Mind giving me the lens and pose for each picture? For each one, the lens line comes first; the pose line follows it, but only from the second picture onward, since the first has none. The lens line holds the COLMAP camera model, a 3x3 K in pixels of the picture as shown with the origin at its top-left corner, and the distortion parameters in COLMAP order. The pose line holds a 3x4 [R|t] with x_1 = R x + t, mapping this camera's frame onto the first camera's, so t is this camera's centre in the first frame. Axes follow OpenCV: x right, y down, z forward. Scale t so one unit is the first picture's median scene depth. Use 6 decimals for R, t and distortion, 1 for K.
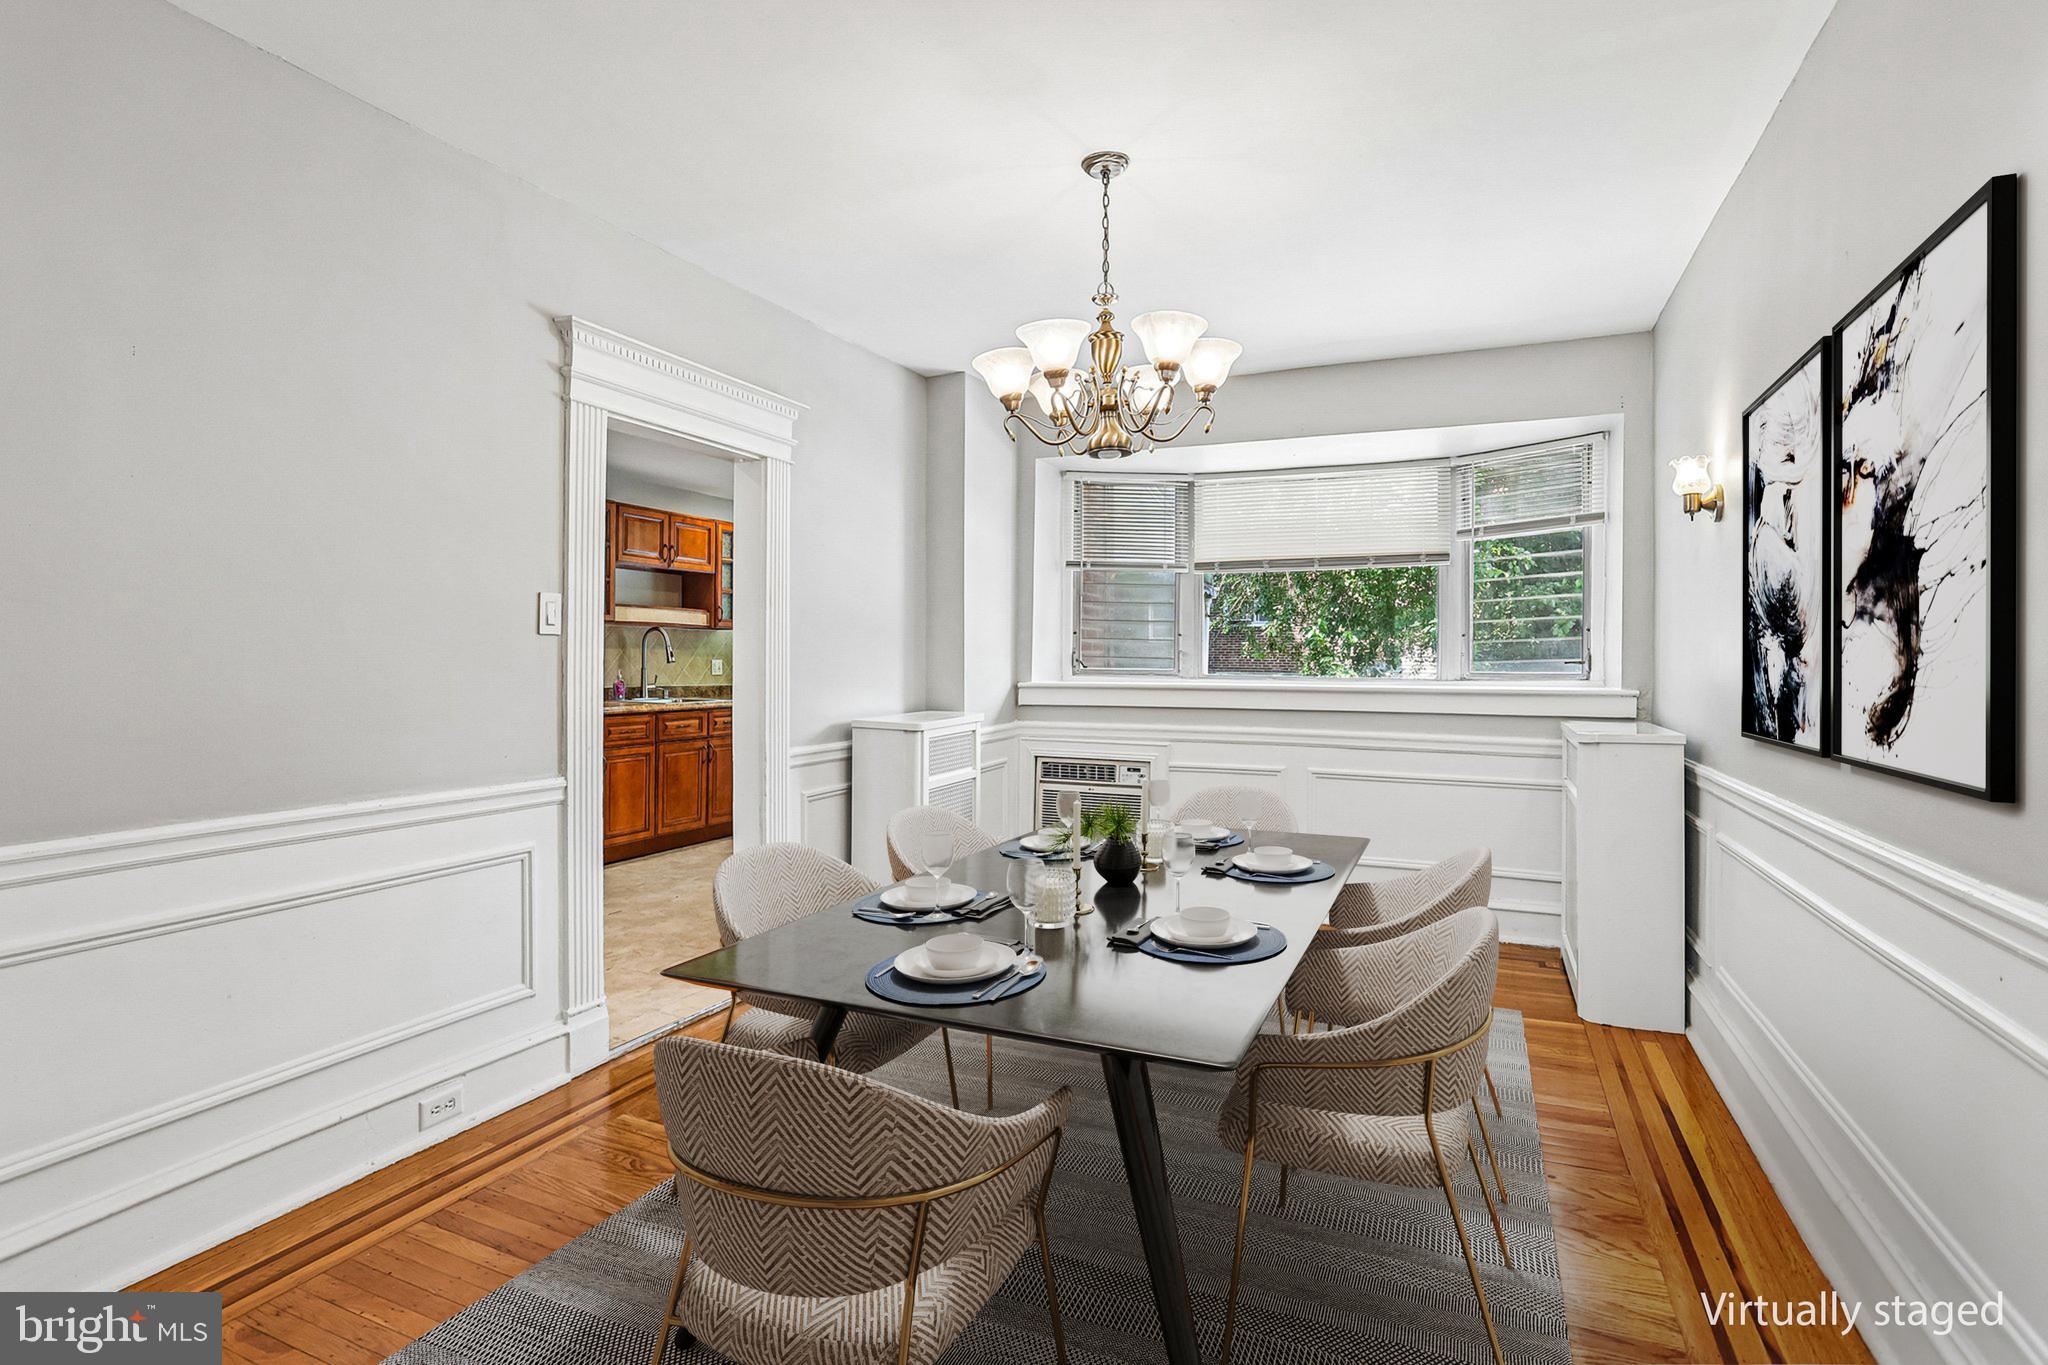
lens RADIAL K [[995.3, 0, 1026.4], [0, 995.3, 676.8], [0, 0, 1]] dist [-0.048207, 0.016212]
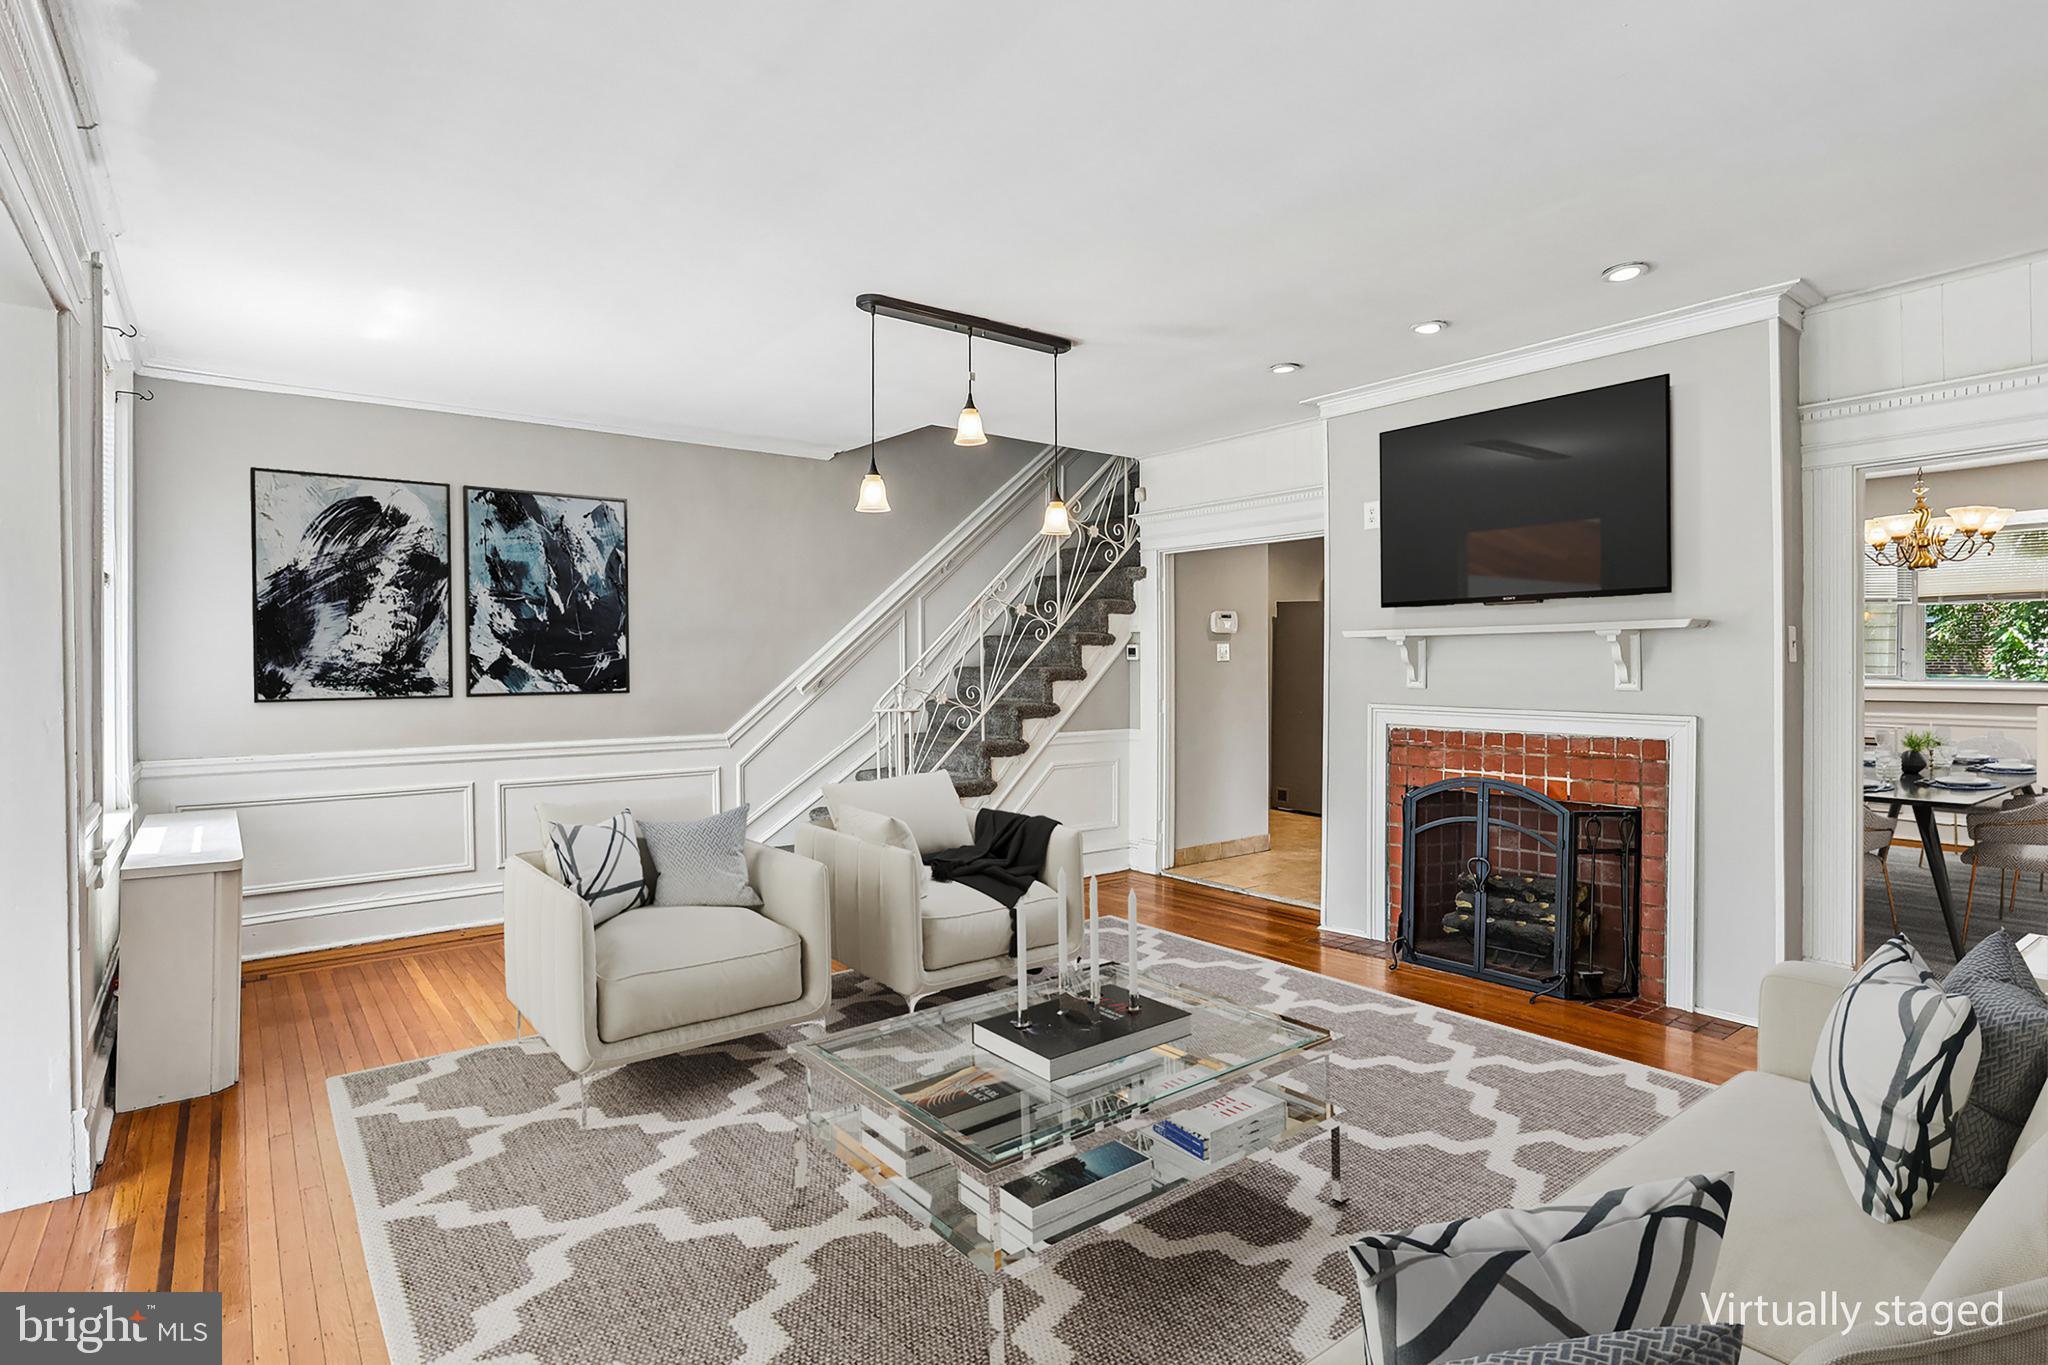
lens RADIAL K [[995.3, 0, 1013.7], [0, 995.3, 679.0], [0, 0, 1]] dist [-0.048207, 0.016212]
pose [[0.876231, -0.005639, -0.481858, -0.274706], [0.004814, 0.999984, -0.002949, -0.004074], [0.481867, 0.000264, 0.876244, -0.742660]]
